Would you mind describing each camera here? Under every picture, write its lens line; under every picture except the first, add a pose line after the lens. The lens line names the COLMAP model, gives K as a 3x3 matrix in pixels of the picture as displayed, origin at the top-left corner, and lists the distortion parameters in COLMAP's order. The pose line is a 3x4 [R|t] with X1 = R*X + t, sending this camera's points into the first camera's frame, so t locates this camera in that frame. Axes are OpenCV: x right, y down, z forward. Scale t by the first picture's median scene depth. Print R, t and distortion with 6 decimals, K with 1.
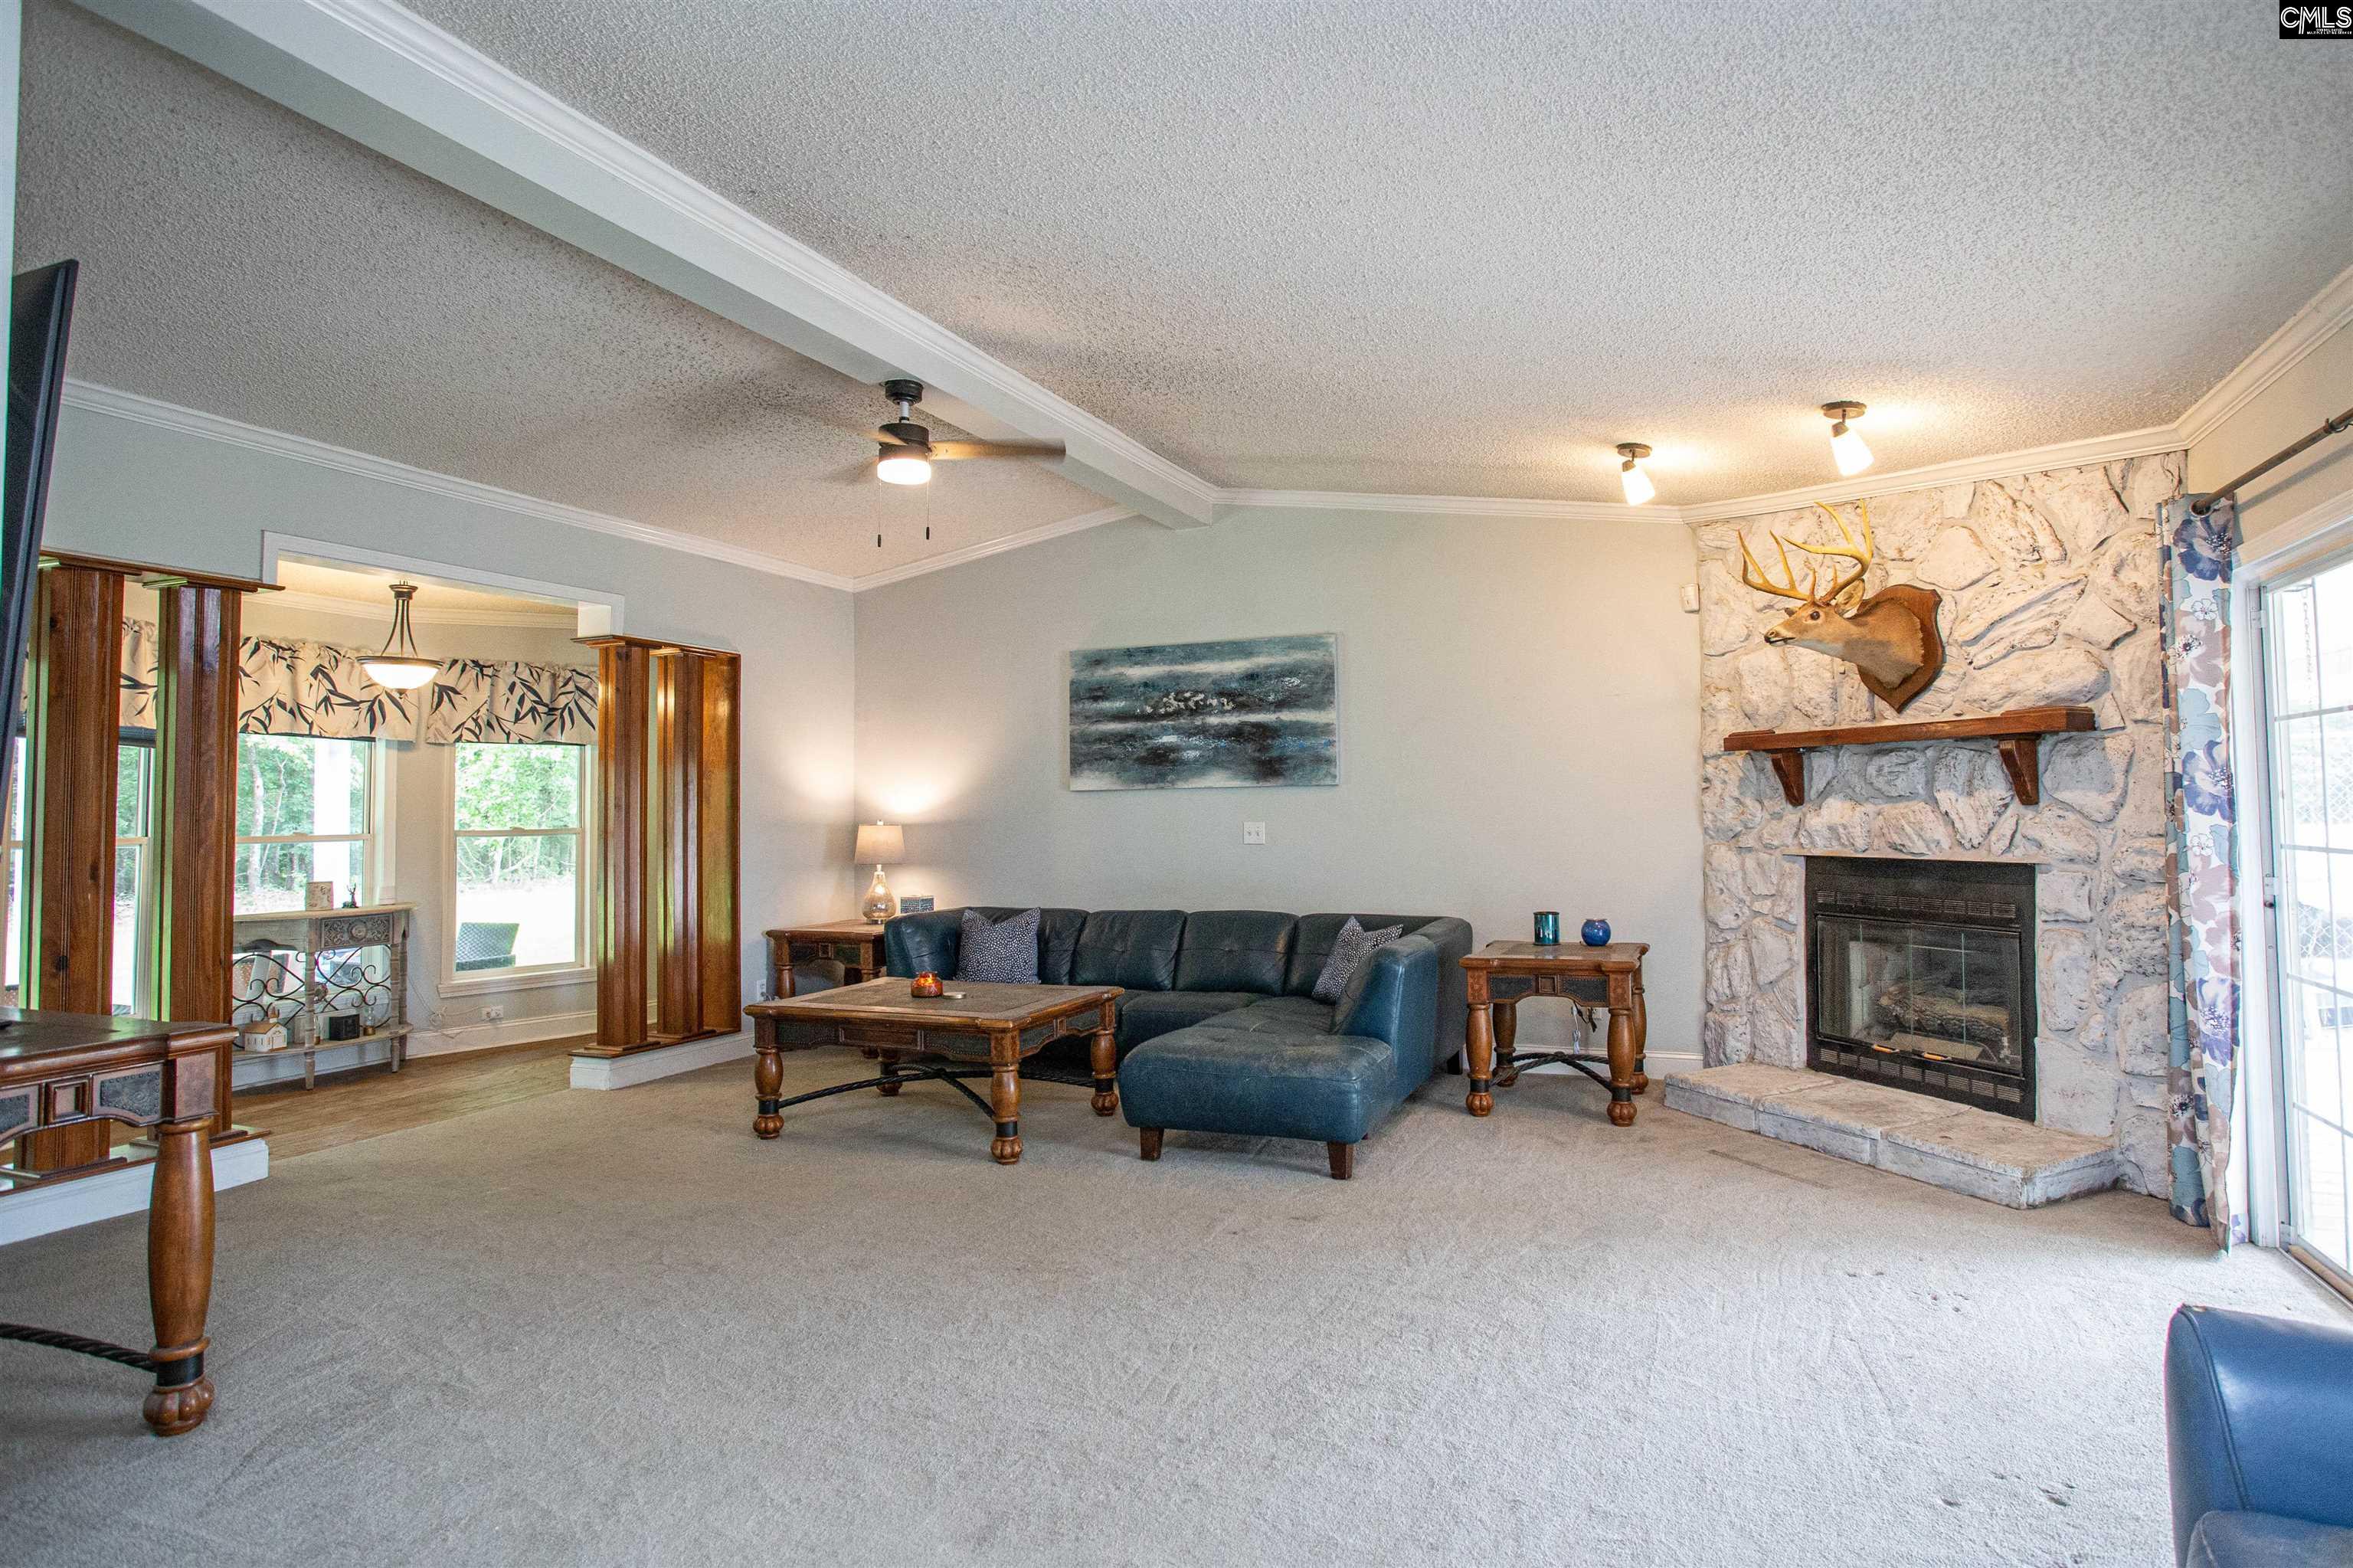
lens RADIAL K [[1202.0, 0, 1184.2], [0, 1202.0, 780.1], [0, 0, 1]] dist [-0.079427, 0.036455]
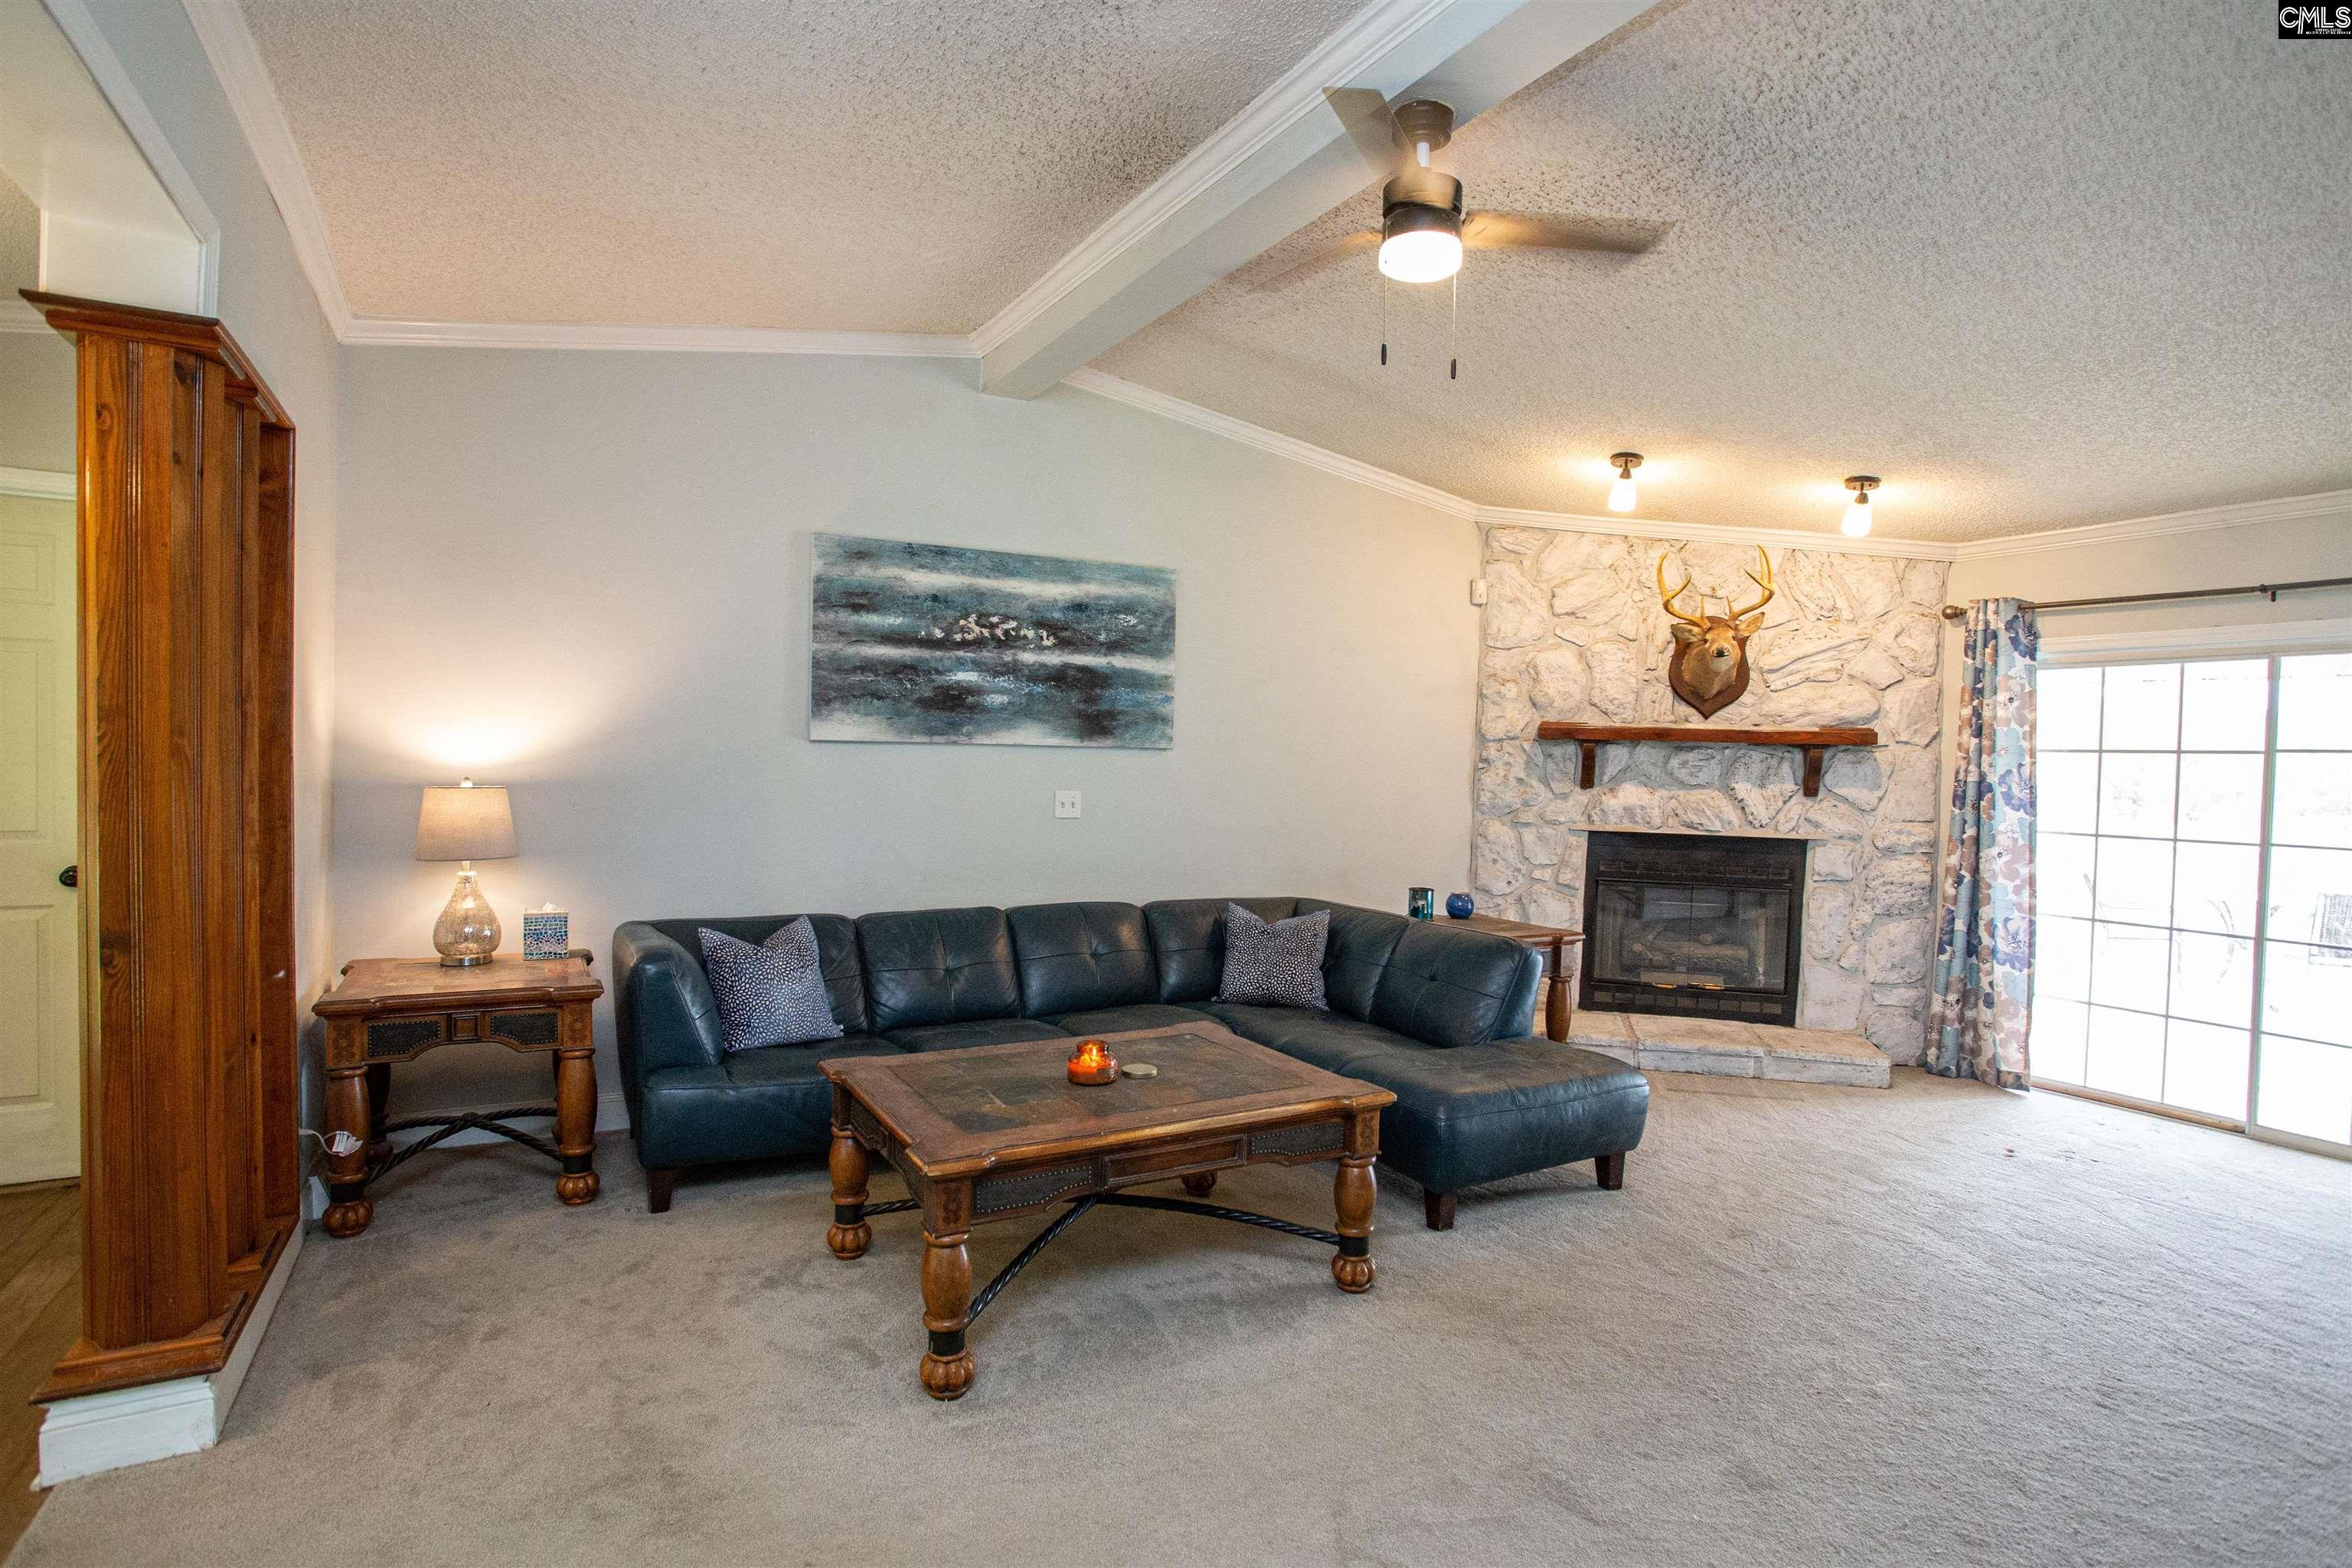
lens RADIAL K [[1206.9, 0, 1186.0], [0, 1206.9, 800.0], [0, 0, 1]] dist [-0.077892, 0.043235]
pose [[0.634249, 0.002036, 0.773127, -0.653193], [-0.052072, 0.997838, 0.040091, 0.006500], [-0.771374, -0.065686, 0.632983, 0.553326]]
